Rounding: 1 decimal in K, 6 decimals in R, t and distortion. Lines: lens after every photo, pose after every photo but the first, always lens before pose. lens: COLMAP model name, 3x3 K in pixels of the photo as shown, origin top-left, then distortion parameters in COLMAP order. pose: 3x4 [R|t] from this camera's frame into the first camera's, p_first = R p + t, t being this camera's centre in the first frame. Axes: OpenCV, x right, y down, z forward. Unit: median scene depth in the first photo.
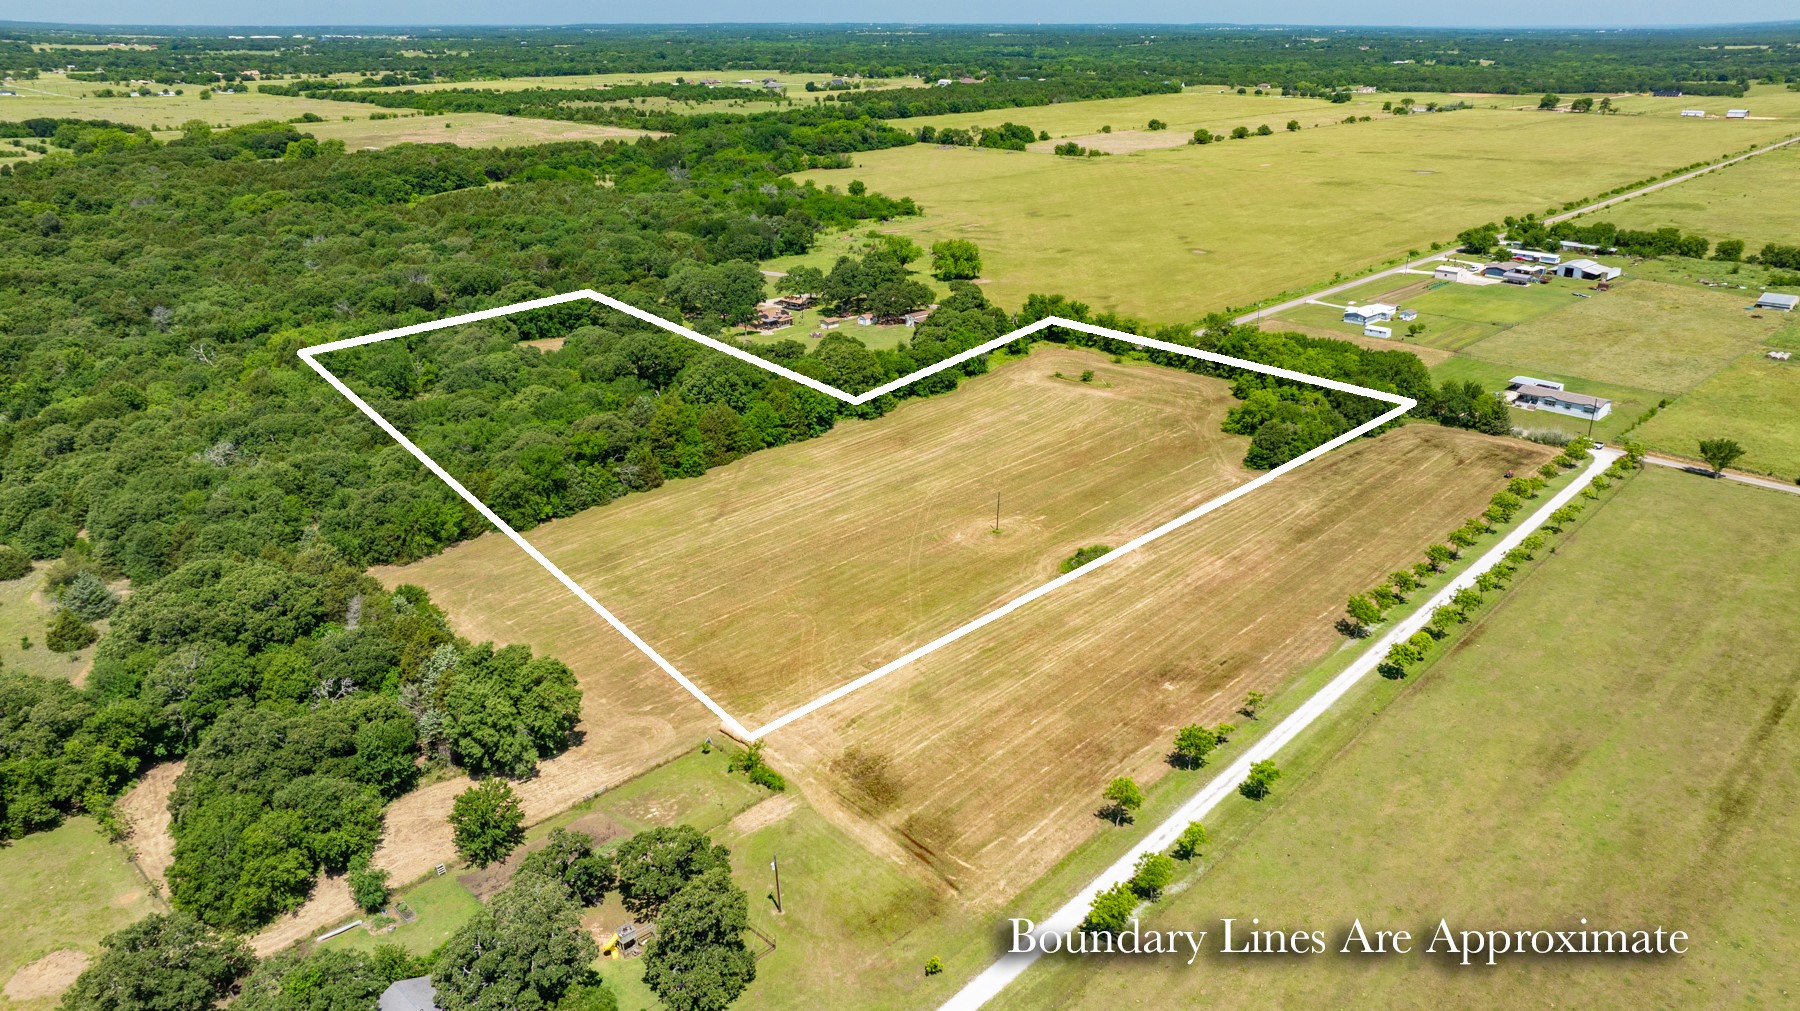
lens RADIAL K [[1269.5, 0, 912.5], [0, 1269.5, 504.5], [0, 0, 1]] dist [-0.038275, 0.041830]
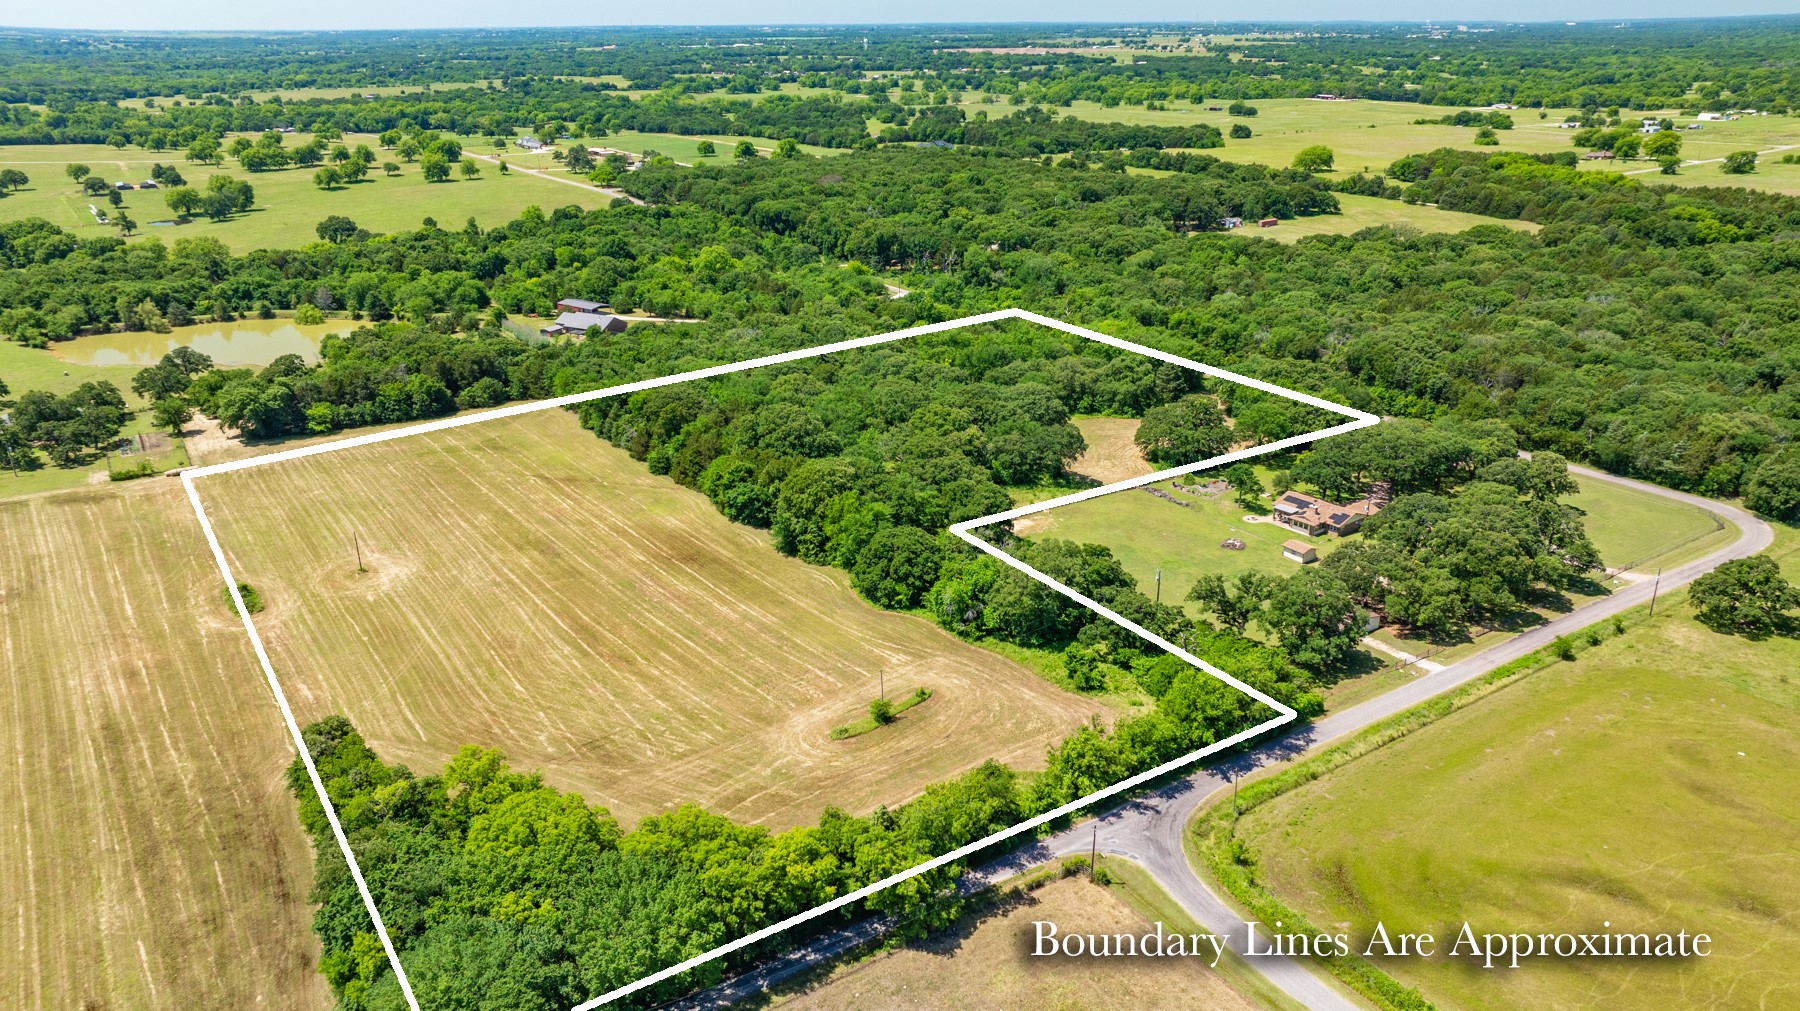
lens RADIAL K [[1269.5, 0, 912.5], [0, 1269.5, 504.5], [0, 0, 1]] dist [-0.038275, 0.041830]
pose [[-0.219652, 0.348314, -0.911279, 0.387966], [-0.358246, 0.840034, 0.407433, -0.262629], [0.907421, 0.415956, -0.059733, 0.665305]]
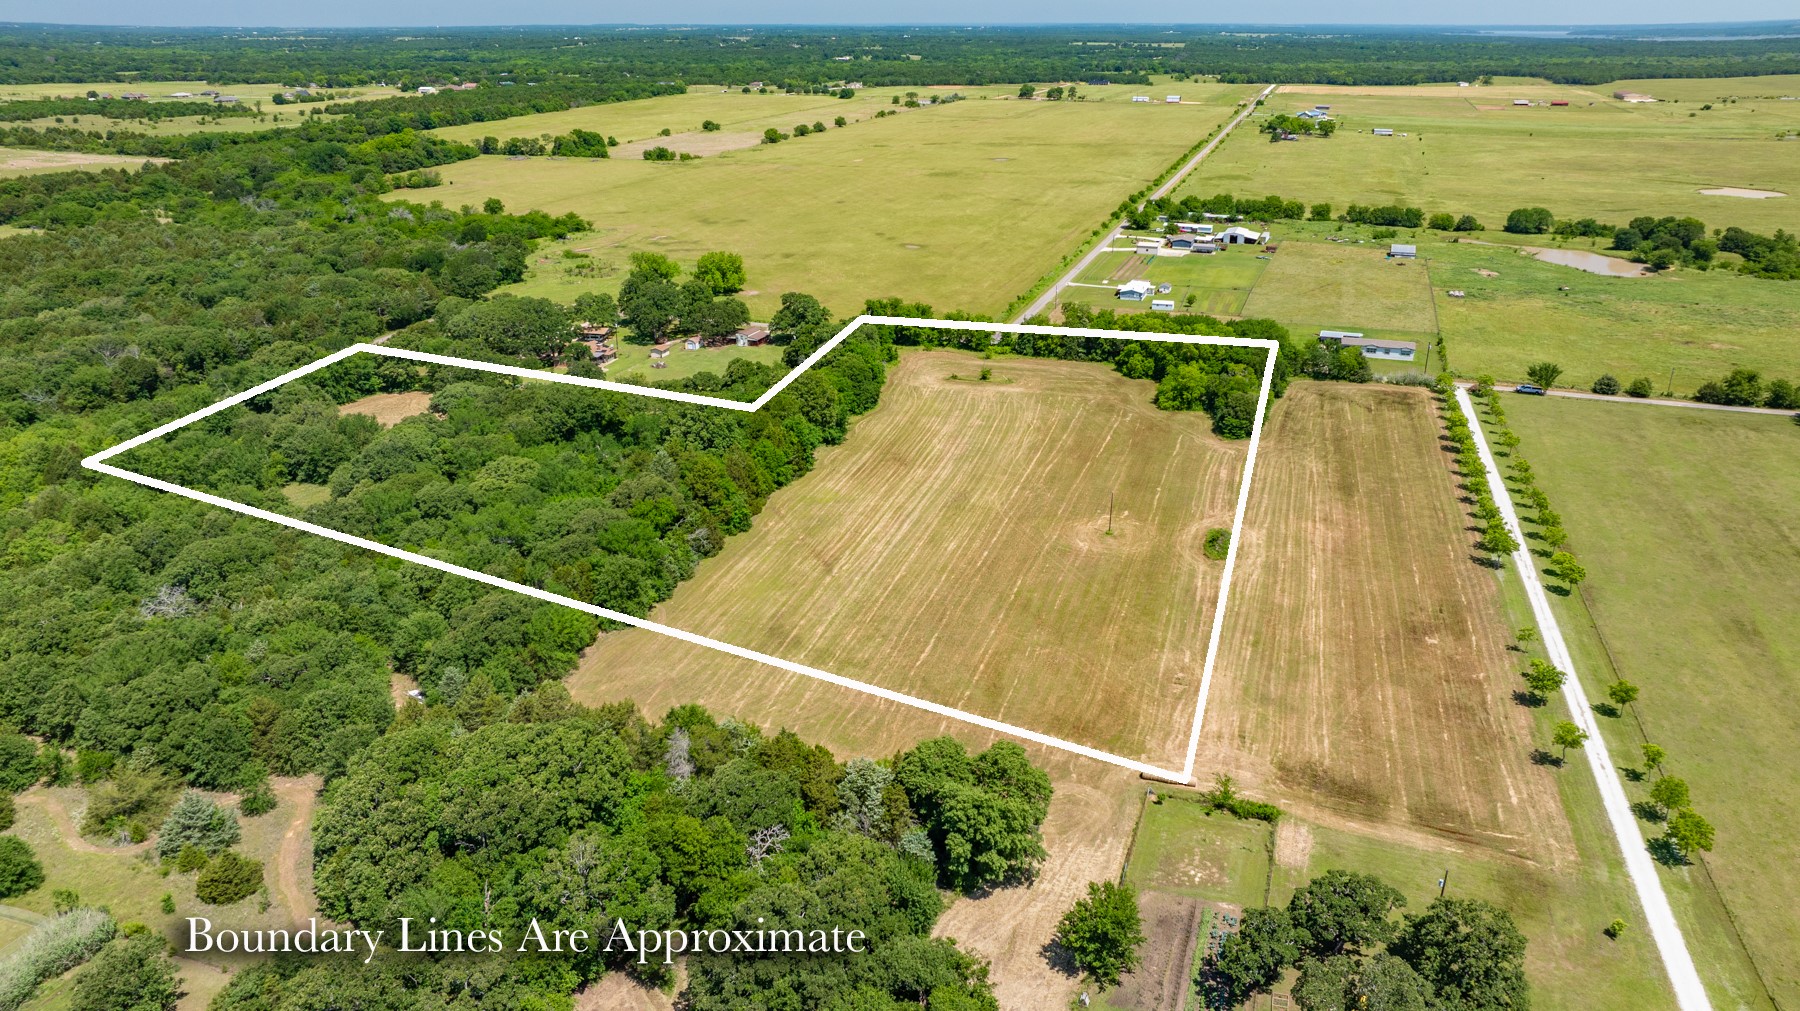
lens RADIAL K [[1269.5, 0, 912.5], [0, 1269.5, 504.5], [0, 0, 1]] dist [-0.038275, 0.041830]
pose [[0.903515, -0.154456, 0.399755, -0.223258], [0.154643, 0.987452, 0.032008, -0.026969], [-0.399682, 0.032899, 0.916063, 0.069656]]
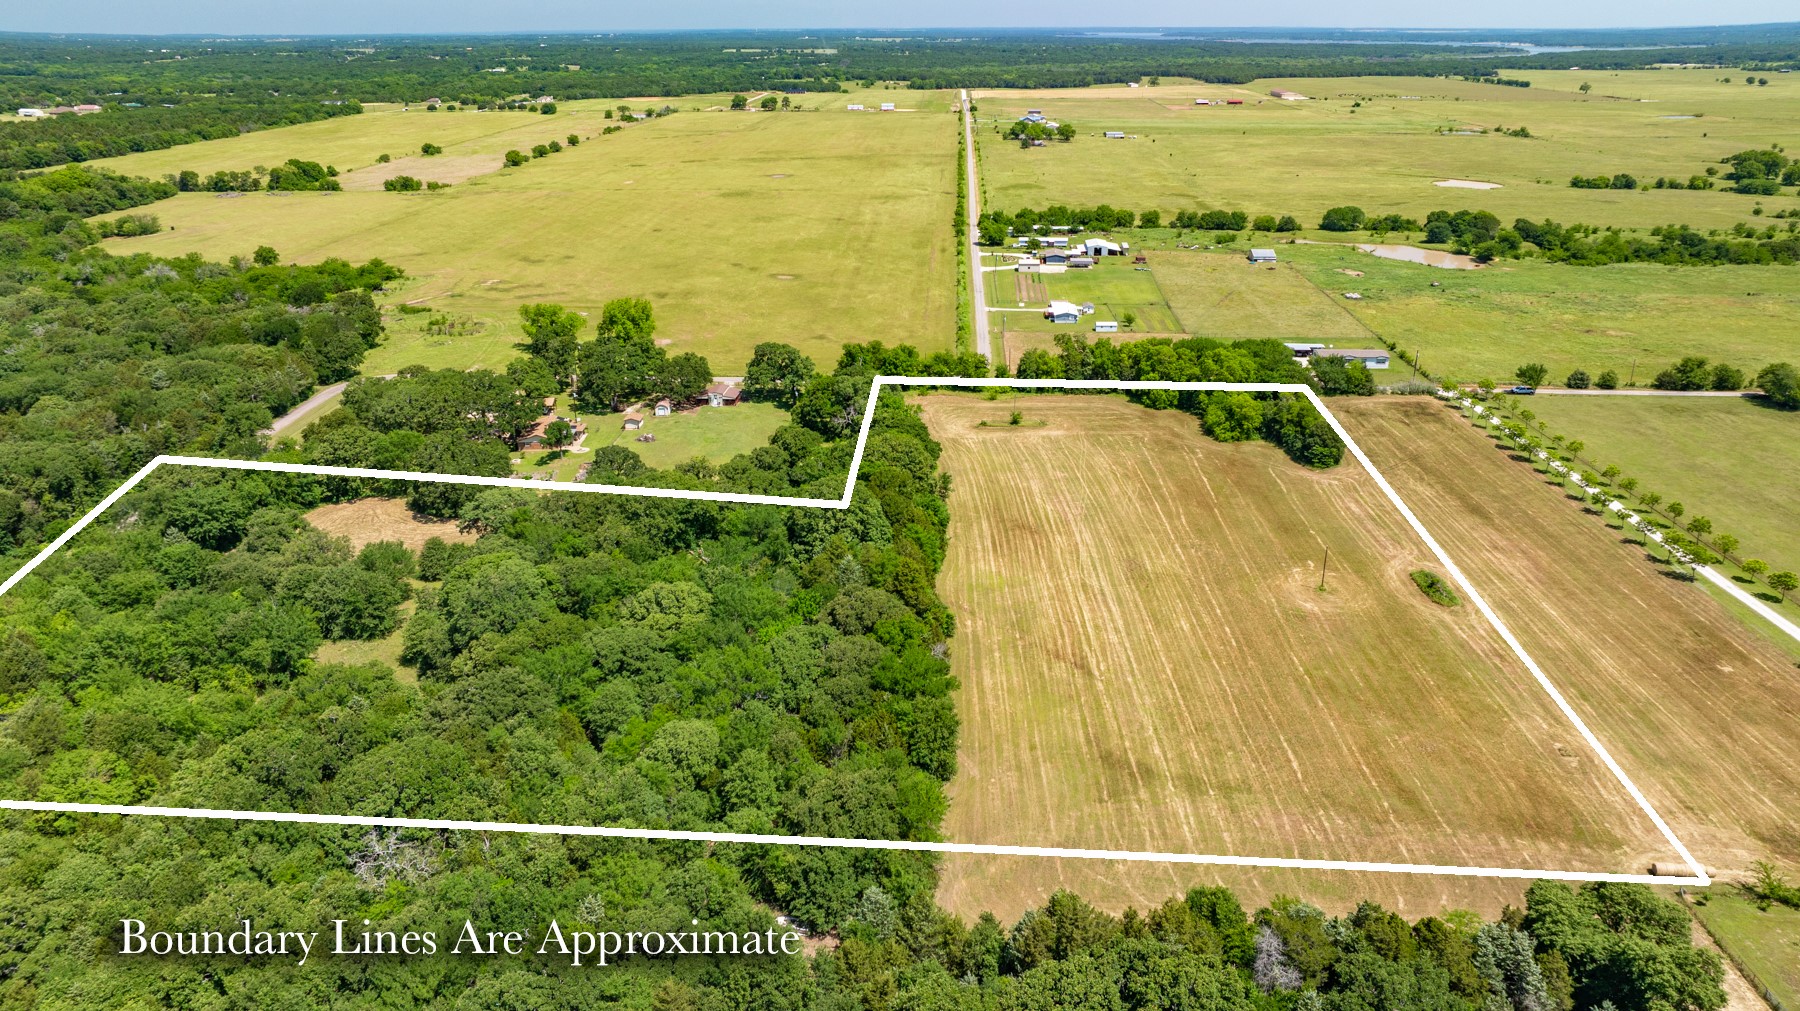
lens RADIAL K [[1269.5, 0, 912.5], [0, 1269.5, 504.5], [0, 0, 1]] dist [-0.038275, 0.041830]
pose [[0.750199, -0.238443, 0.616723, -0.345015], [0.241648, 0.967065, 0.079948, -0.089280], [-0.615474, 0.089053, 0.783110, 0.212515]]
